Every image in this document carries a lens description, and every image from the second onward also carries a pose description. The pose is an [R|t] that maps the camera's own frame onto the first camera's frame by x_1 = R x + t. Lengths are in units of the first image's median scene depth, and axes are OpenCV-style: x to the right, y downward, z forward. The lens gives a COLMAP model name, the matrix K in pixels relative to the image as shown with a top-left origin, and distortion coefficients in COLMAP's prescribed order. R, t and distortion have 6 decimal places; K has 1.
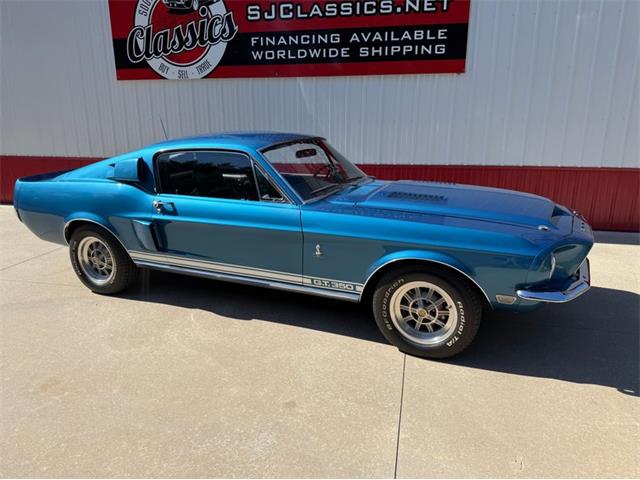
lens RADIAL K [[452.1, 0, 324.8], [0, 452.1, 236.9], [0, 0, 1]] dist [0.064011, -0.077824]
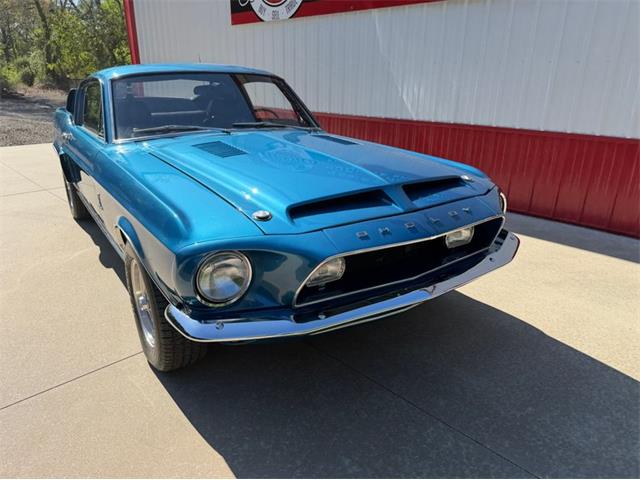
lens RADIAL K [[452.1, 0, 321.5], [0, 452.1, 242.5], [0, 0, 1]] dist [0.064011, -0.077824]
pose [[0.836313, 0.199633, -0.510614, 0.386706], [-0.153530, 0.979363, 0.131439, -0.034114], [0.526316, -0.031530, 0.849704, 0.246701]]
